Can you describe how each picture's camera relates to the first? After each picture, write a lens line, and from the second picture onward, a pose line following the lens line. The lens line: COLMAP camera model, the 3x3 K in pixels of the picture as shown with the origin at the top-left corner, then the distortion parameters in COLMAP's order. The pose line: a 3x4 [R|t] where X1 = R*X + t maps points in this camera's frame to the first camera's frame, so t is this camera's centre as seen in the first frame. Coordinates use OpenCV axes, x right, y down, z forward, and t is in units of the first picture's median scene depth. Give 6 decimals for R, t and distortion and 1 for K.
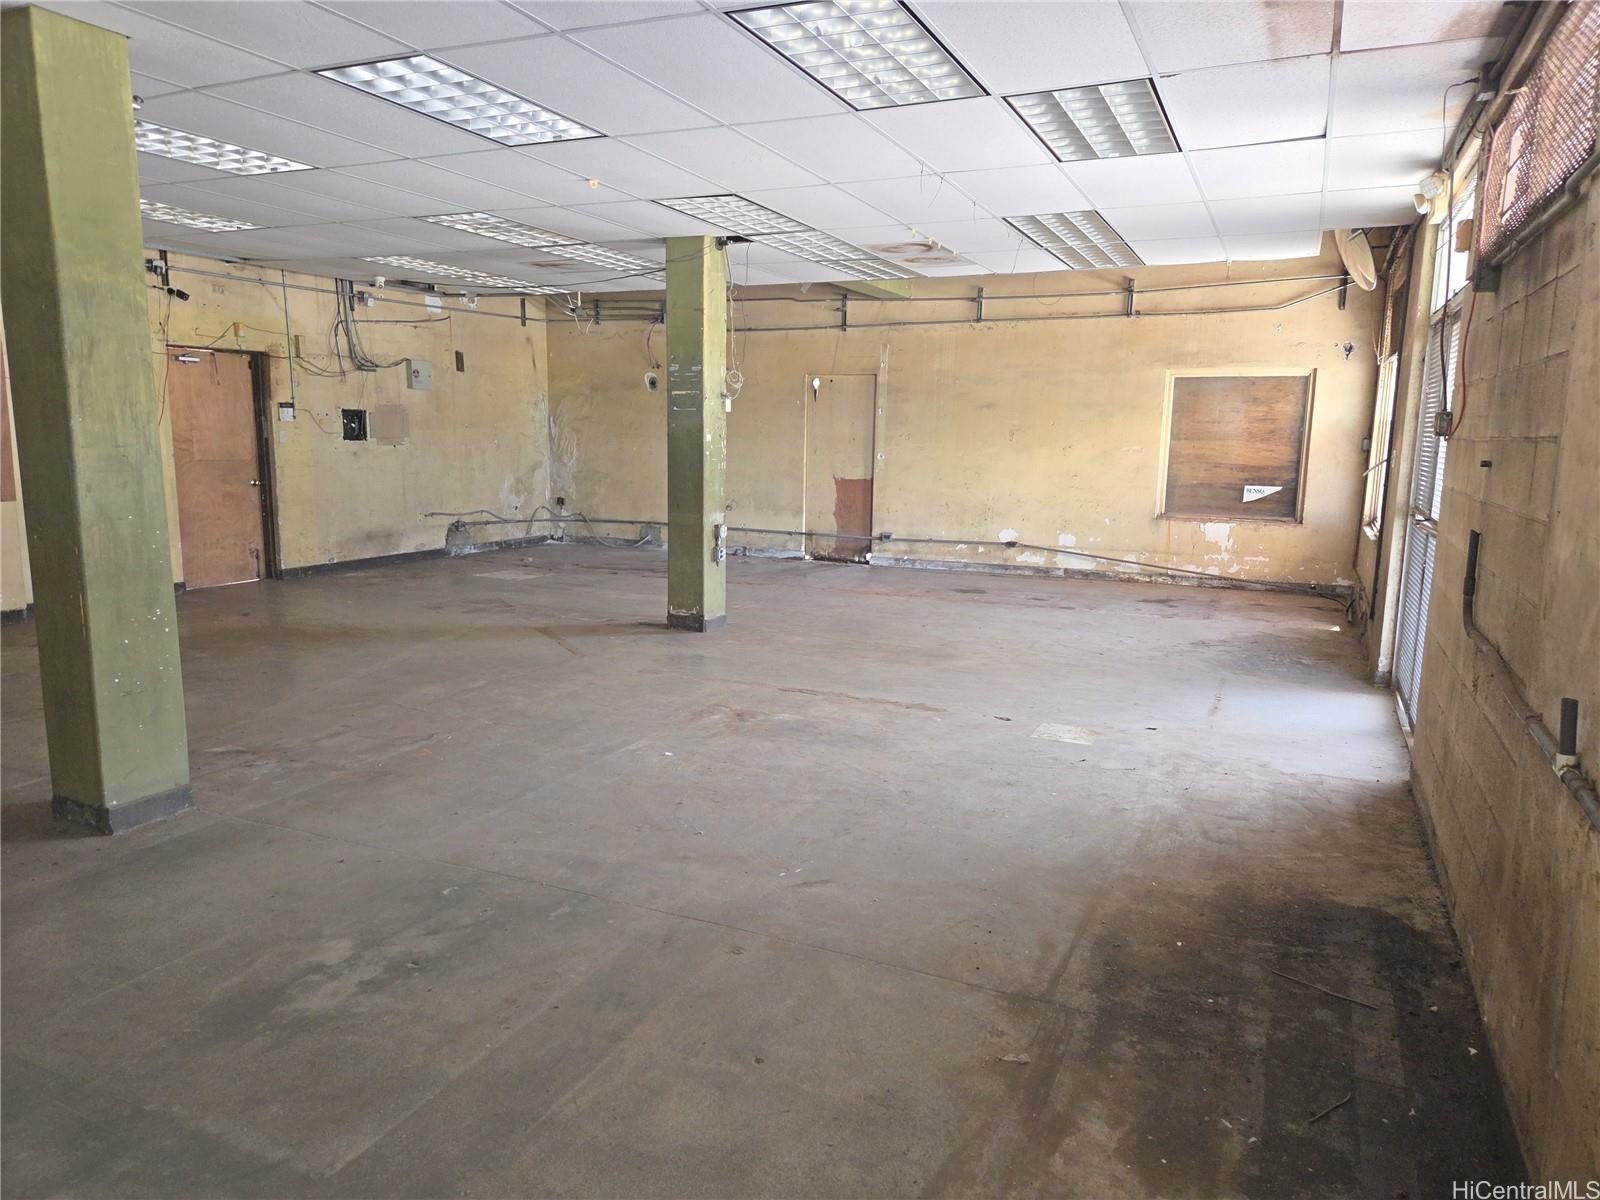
lens RADIAL K [[1075.9, 0, 783.5], [0, 1075.9, 606.9], [0, 0, 1]] dist [0.004749, -0.009155]
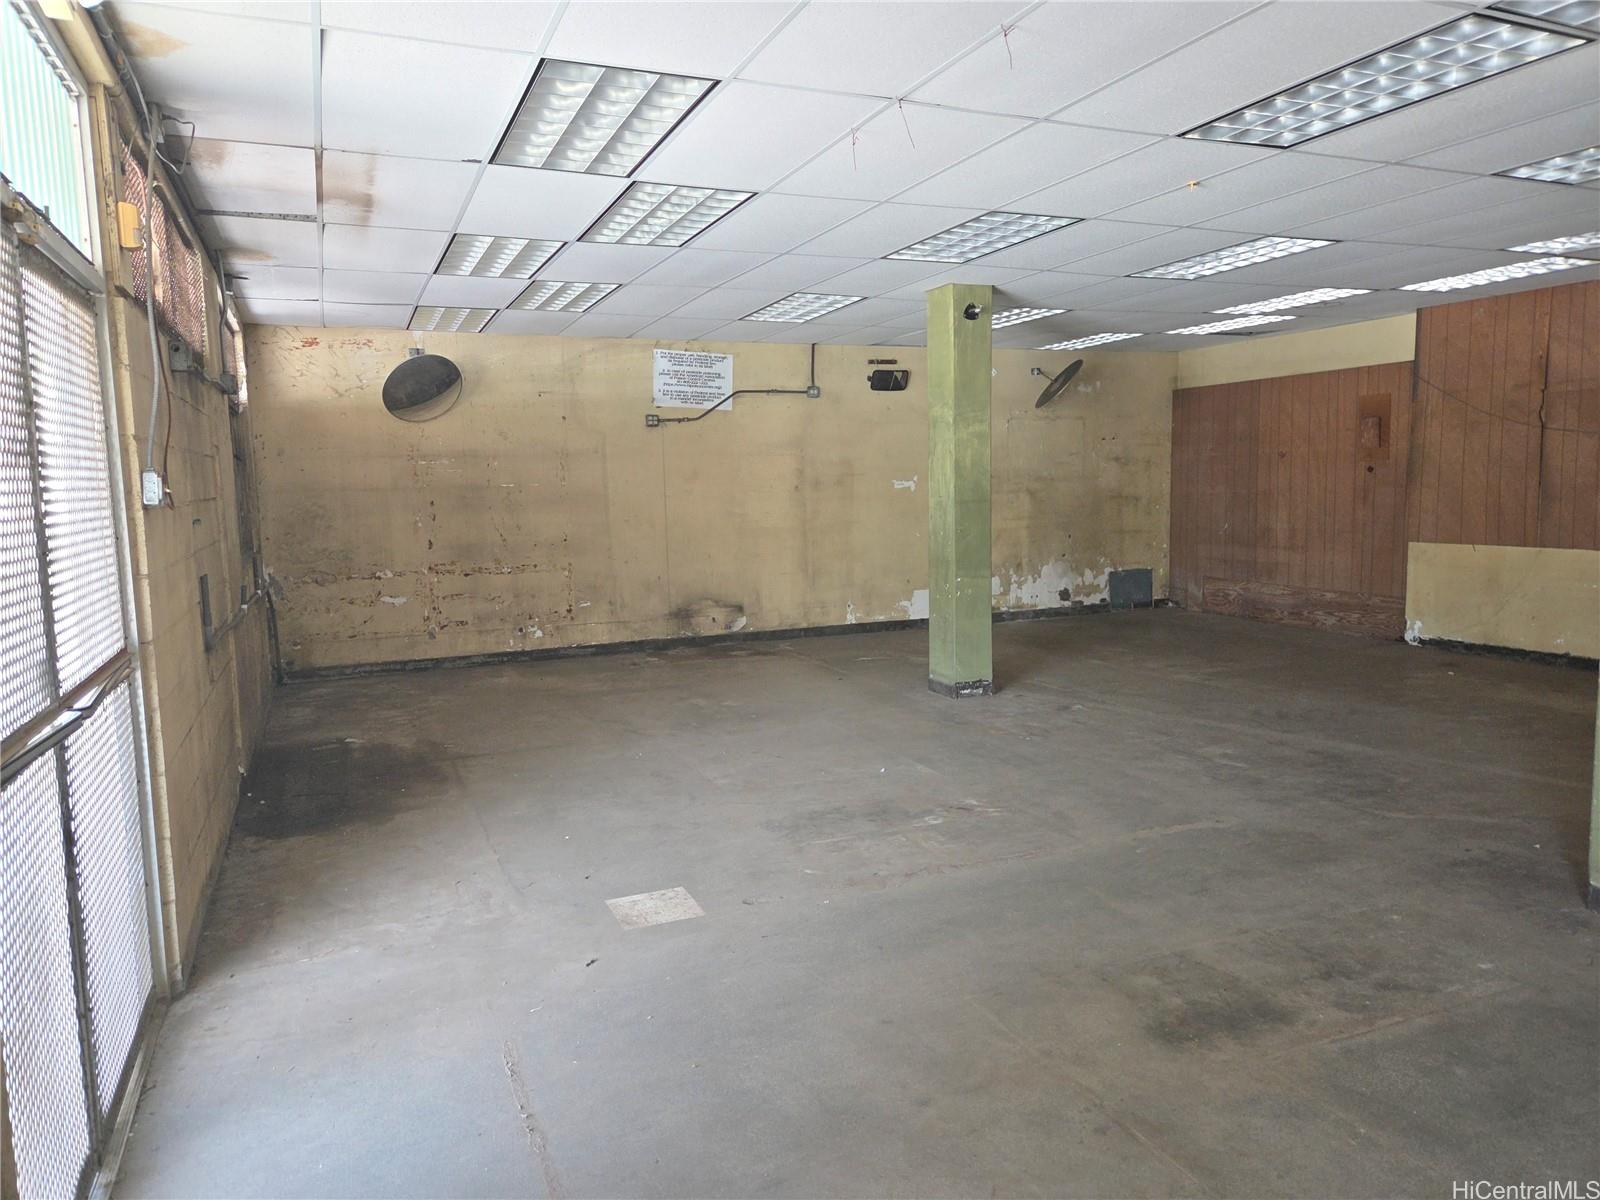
lens RADIAL K [[1075.9, 0, 786.5], [0, 1075.9, 599.0], [0, 0, 1]] dist [0.004749, -0.009155]
pose [[-0.663443, 0.086556, -0.743204, 0.938789], [-0.111647, 0.970714, 0.212717, -0.320312], [0.739850, 0.224102, -0.634350, 1.918957]]
